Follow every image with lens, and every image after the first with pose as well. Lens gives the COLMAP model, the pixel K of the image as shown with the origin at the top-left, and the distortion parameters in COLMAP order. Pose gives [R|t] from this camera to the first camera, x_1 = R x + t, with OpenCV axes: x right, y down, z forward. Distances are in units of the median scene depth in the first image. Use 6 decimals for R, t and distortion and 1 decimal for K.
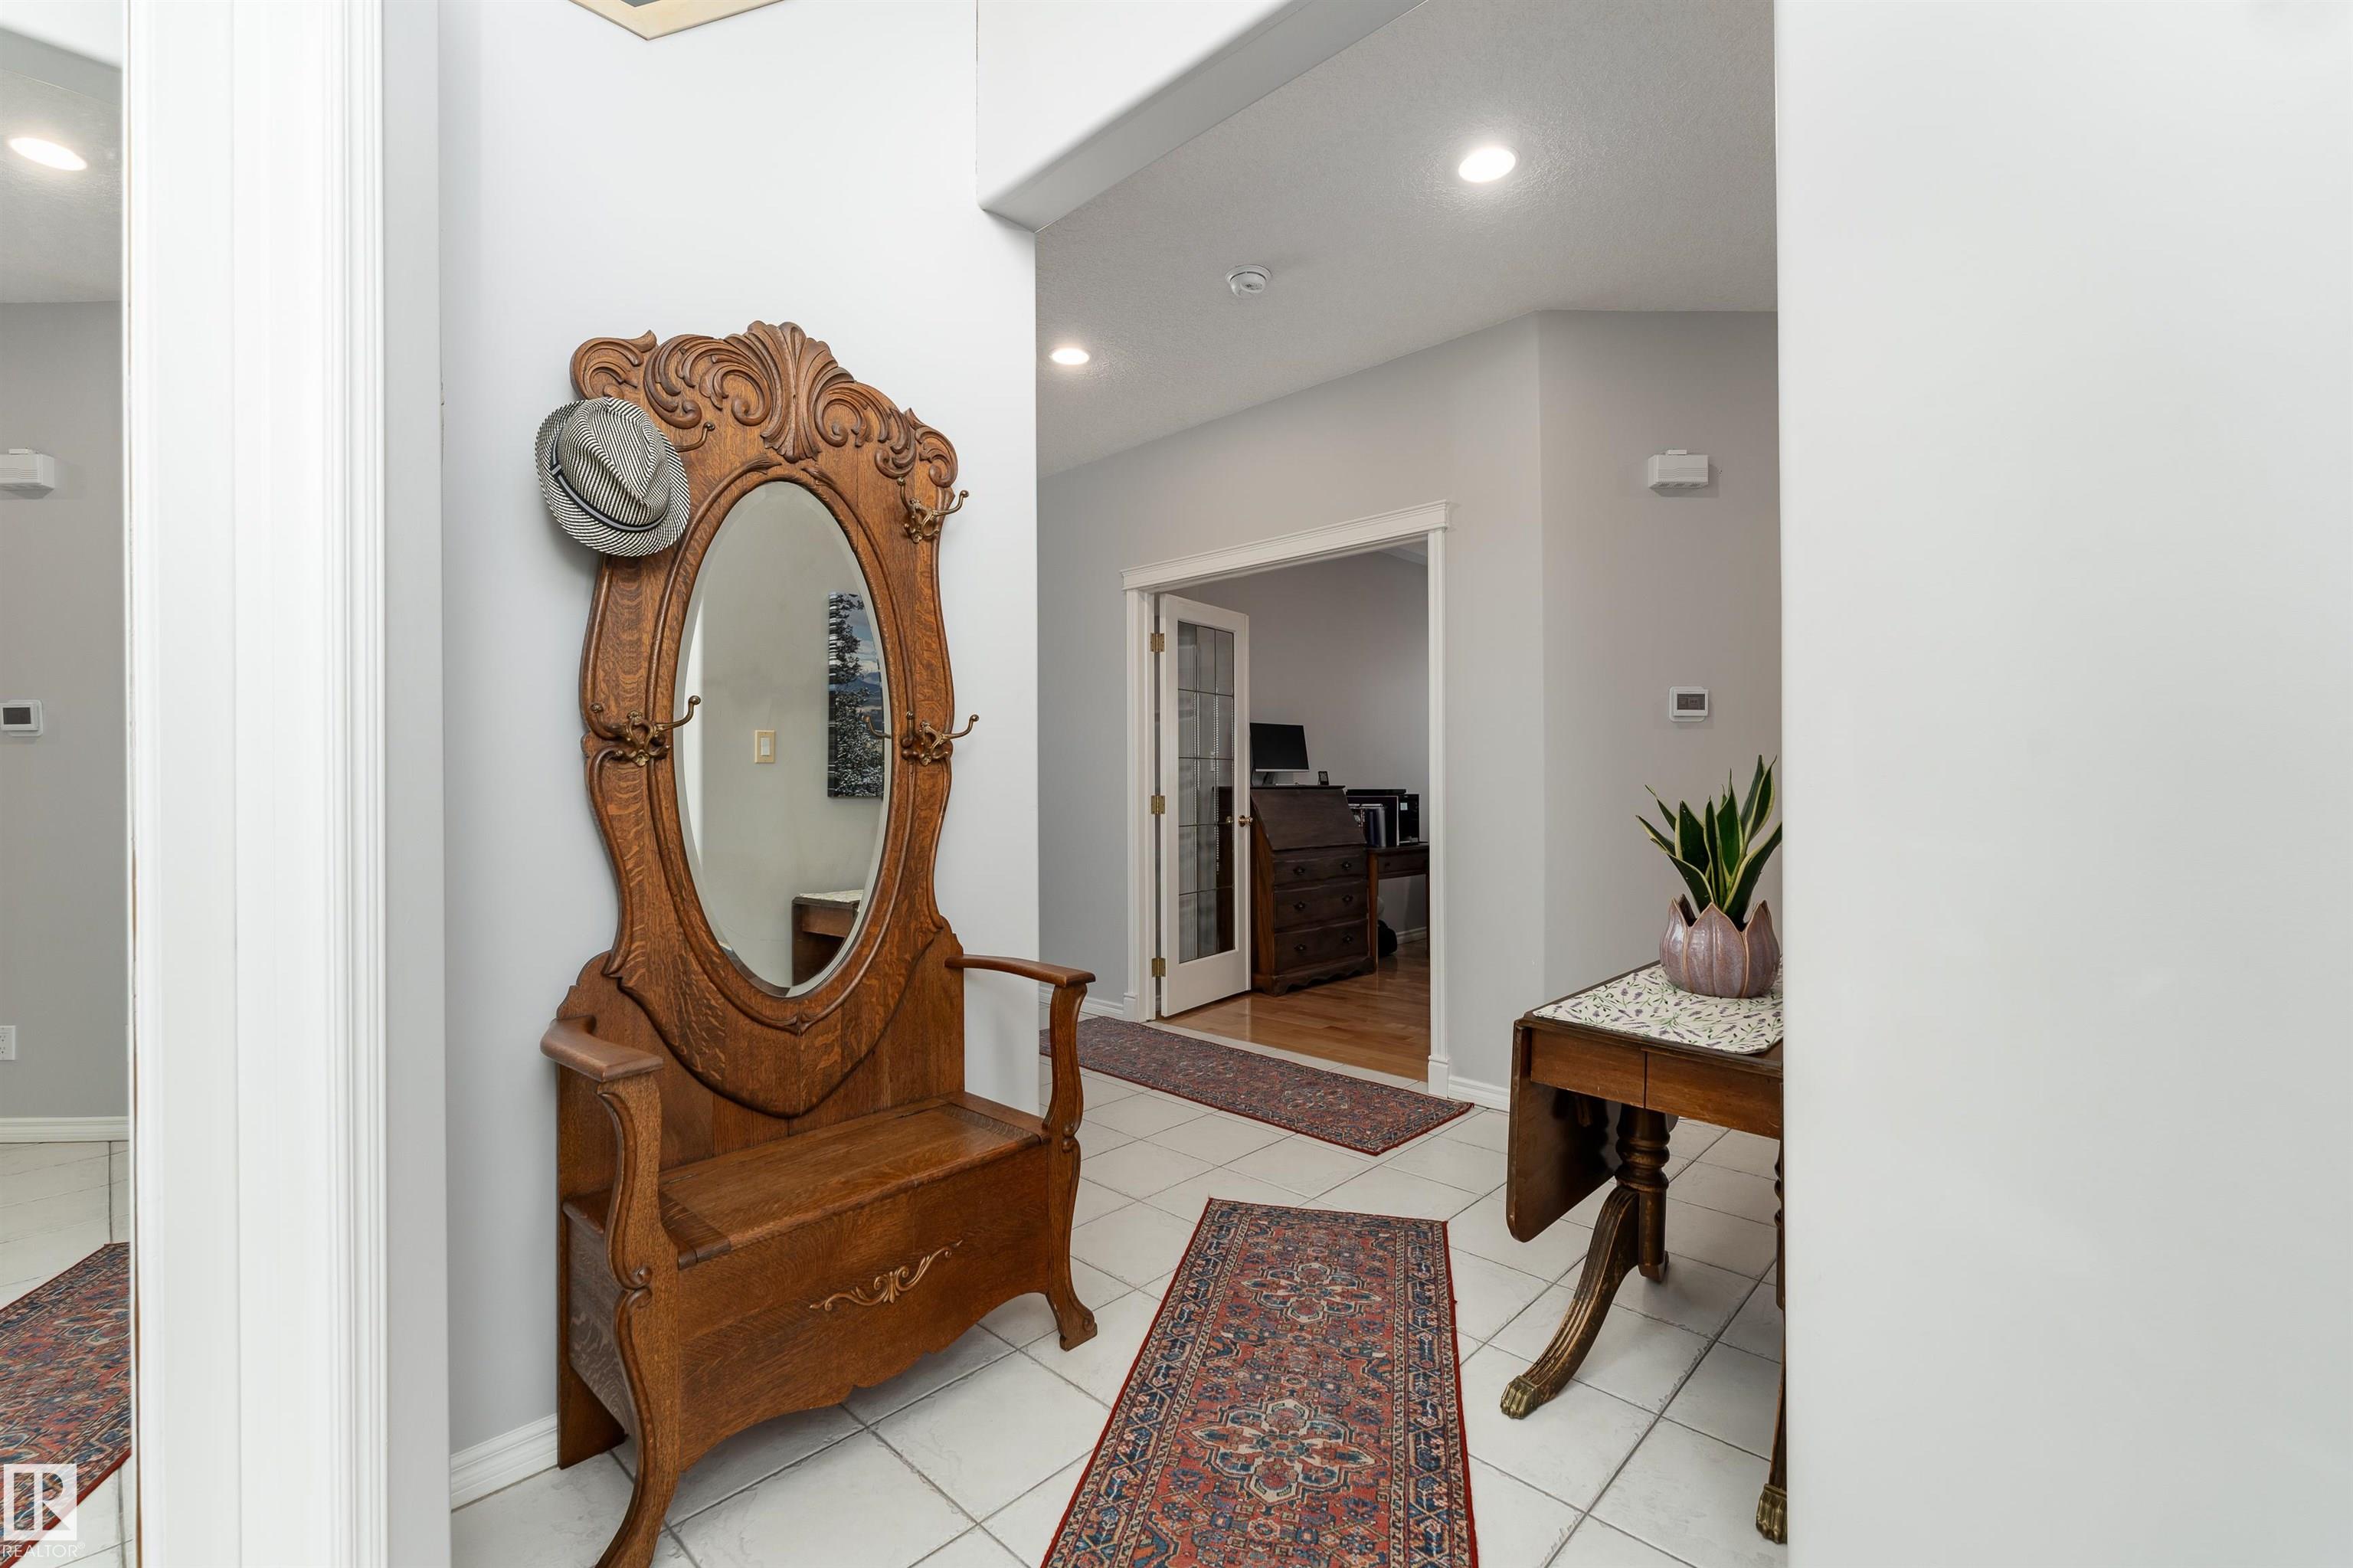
lens RADIAL K [[1017.5, 0, 1163.2], [0, 1017.5, 776.3], [0, 0, 1]] dist [-0.003332, -0.000874]
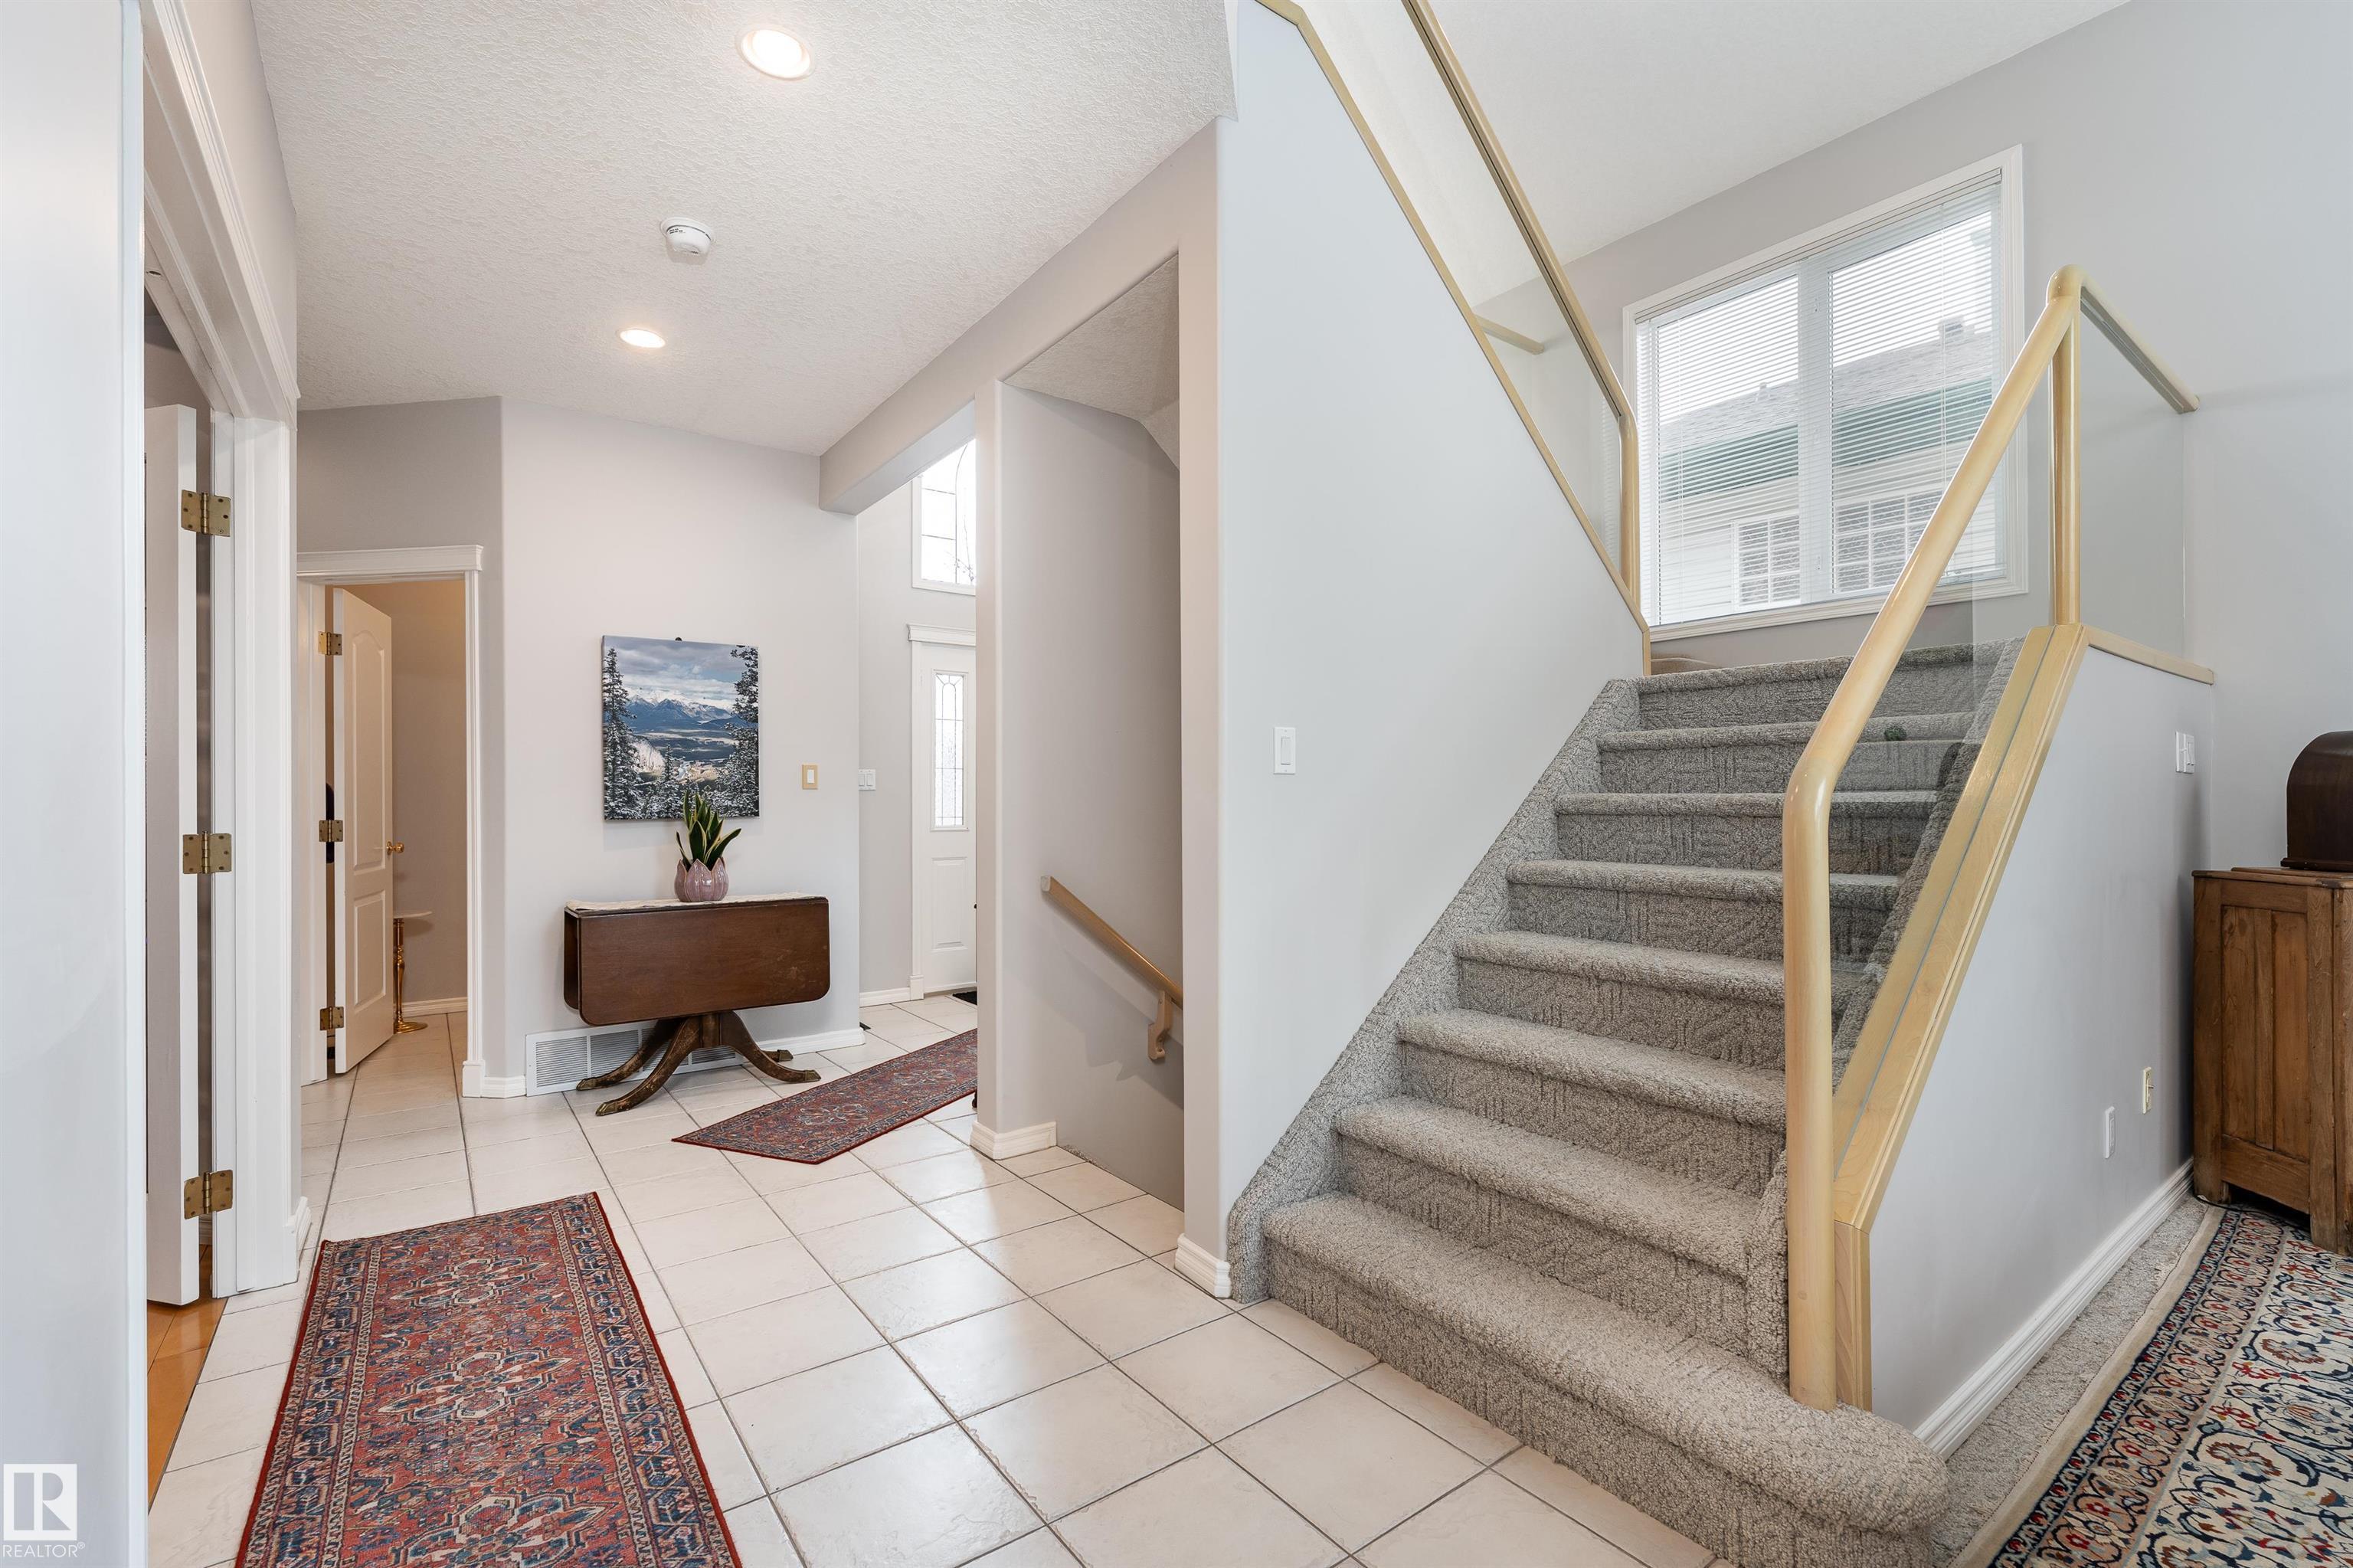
lens RADIAL K [[1022.4, 0, 1162.9], [0, 1022.4, 799.4], [0, 0, 1]] dist [-0.001469, -0.000773]
pose [[-0.983311, 0.007391, 0.181783, -0.357951], [0.006669, 0.999967, -0.004580, 0.006699], [-0.181810, -0.003292, -0.983328, 1.331079]]
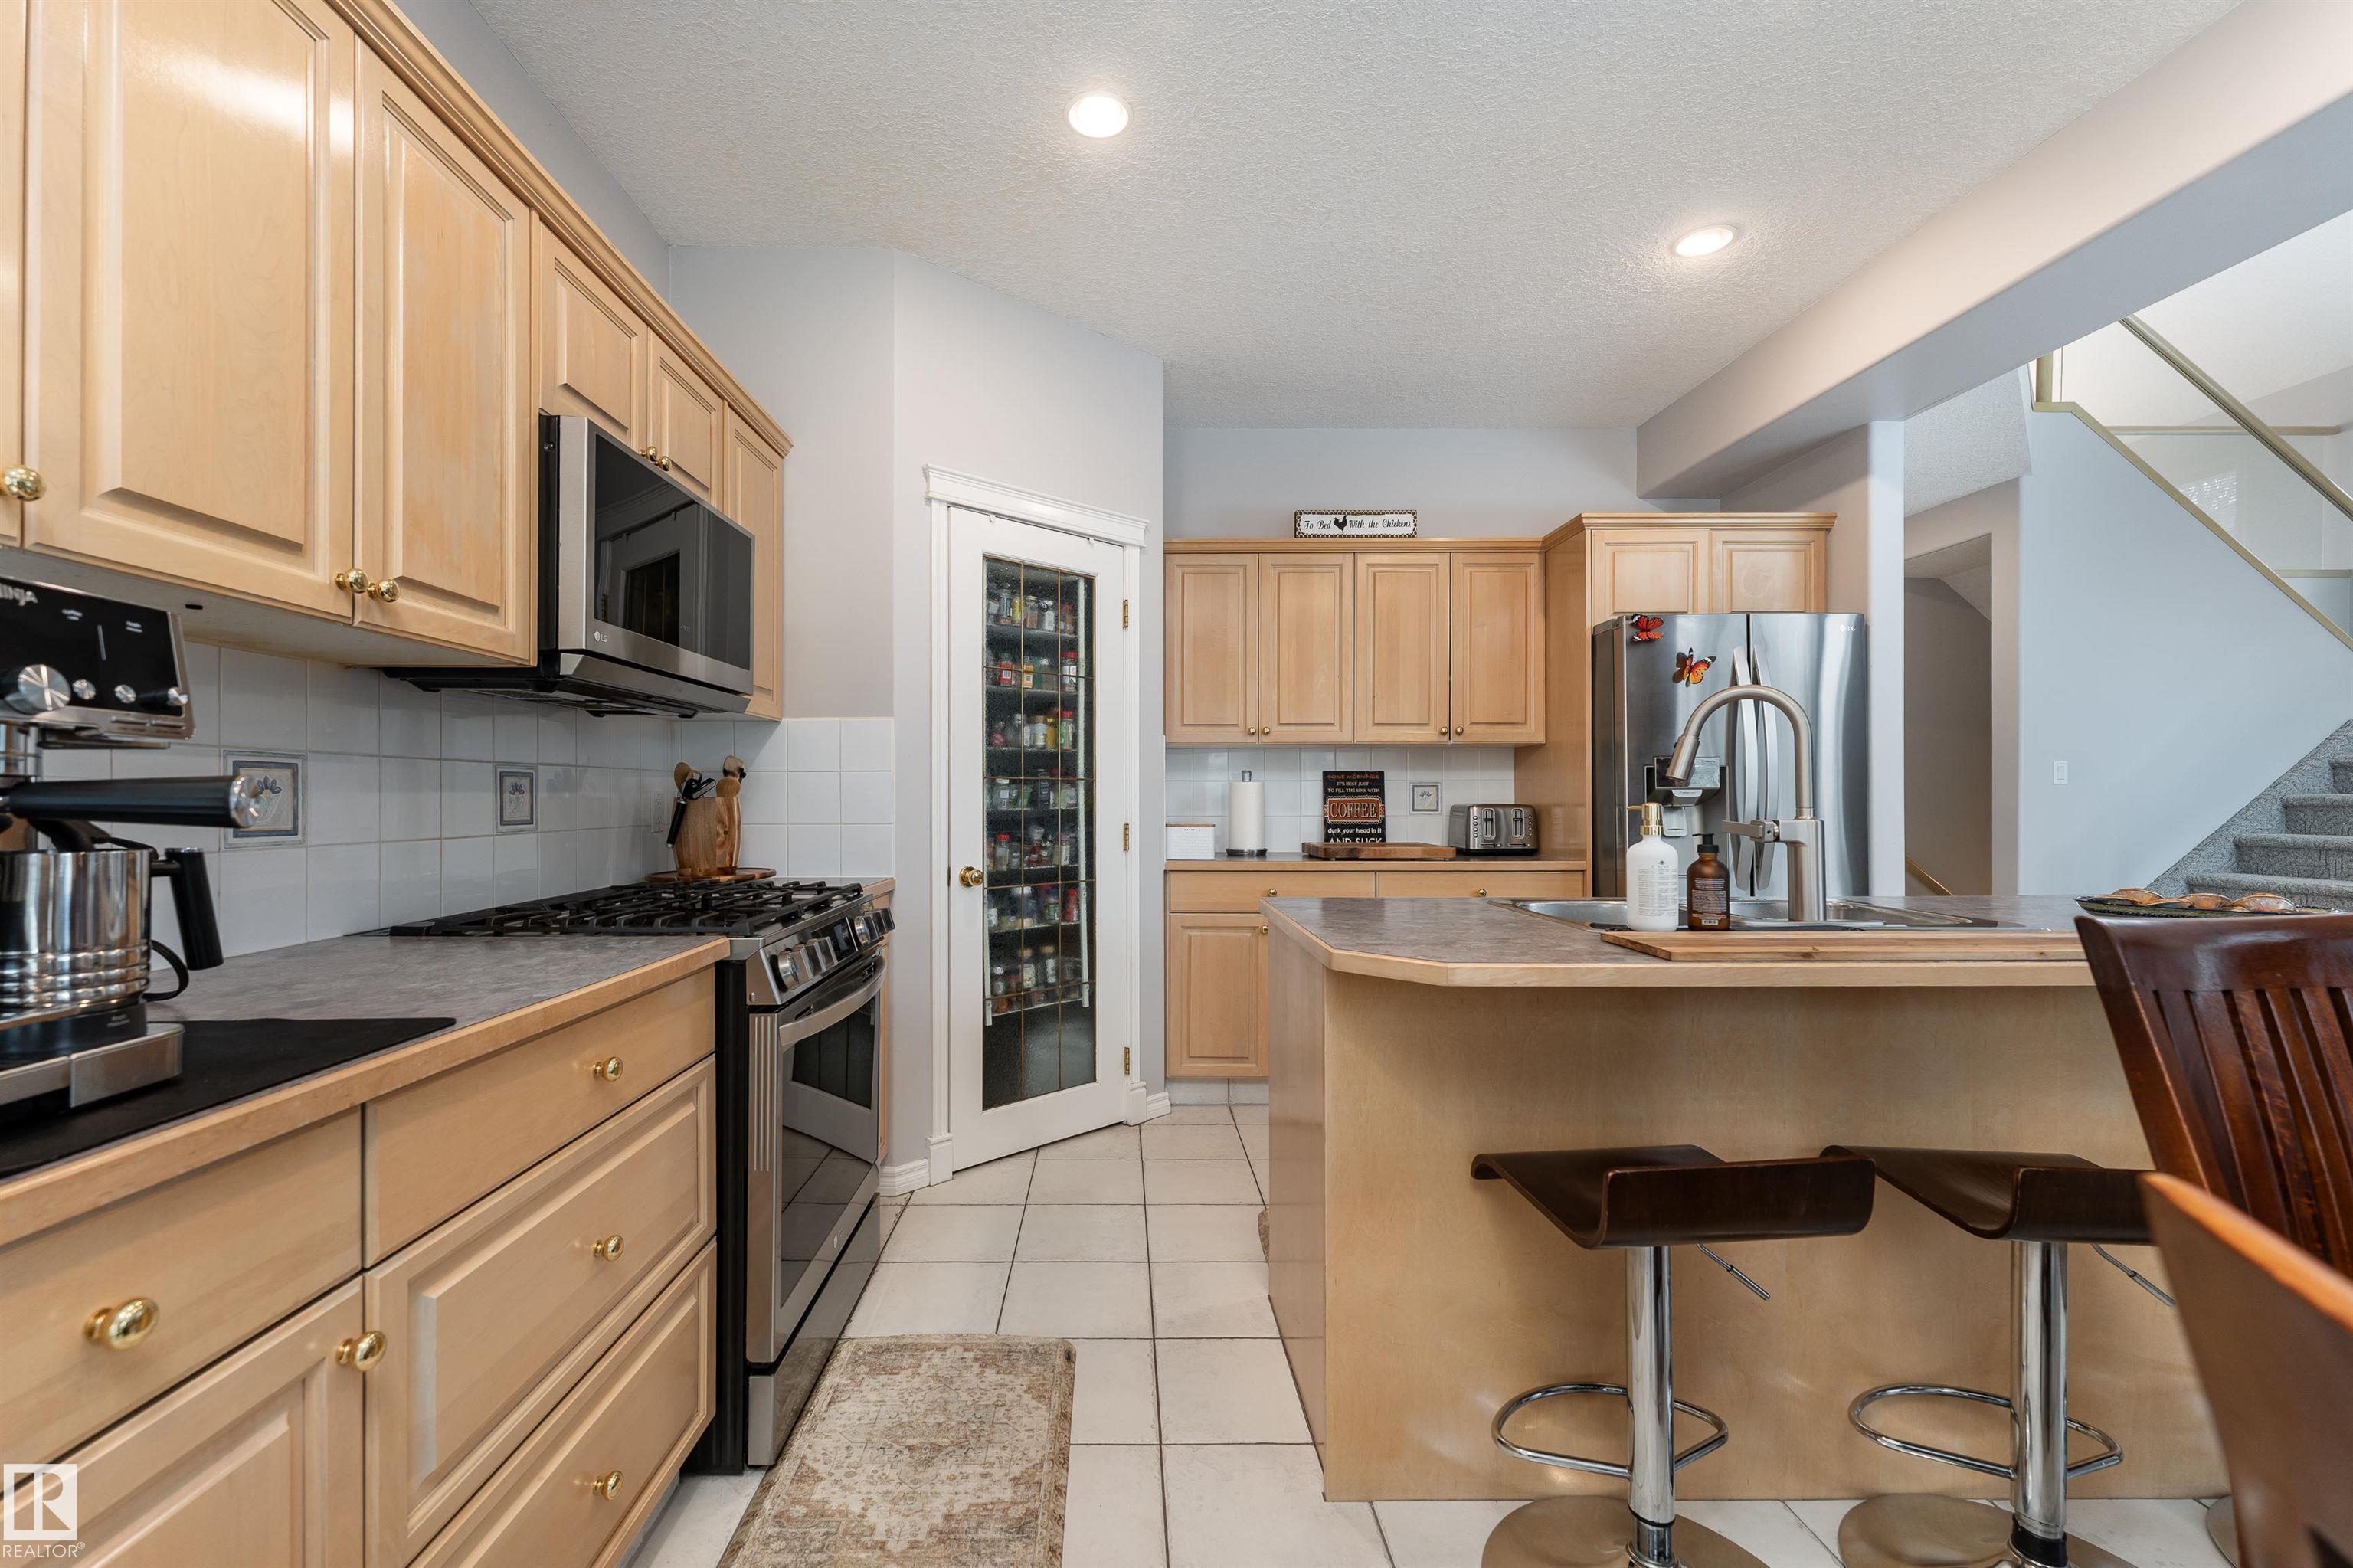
lens RADIAL K [[981.1, 0, 1128.4], [0, 981.1, 797.6], [0, 0, 1]] dist [0.003159, 0.000432]
pose [[-0.693594, 0.003258, 0.720358, -0.392975], [-0.001221, 0.999983, -0.005698, 0.013127], [-0.720365, -0.004832, -0.693579, 2.304368]]
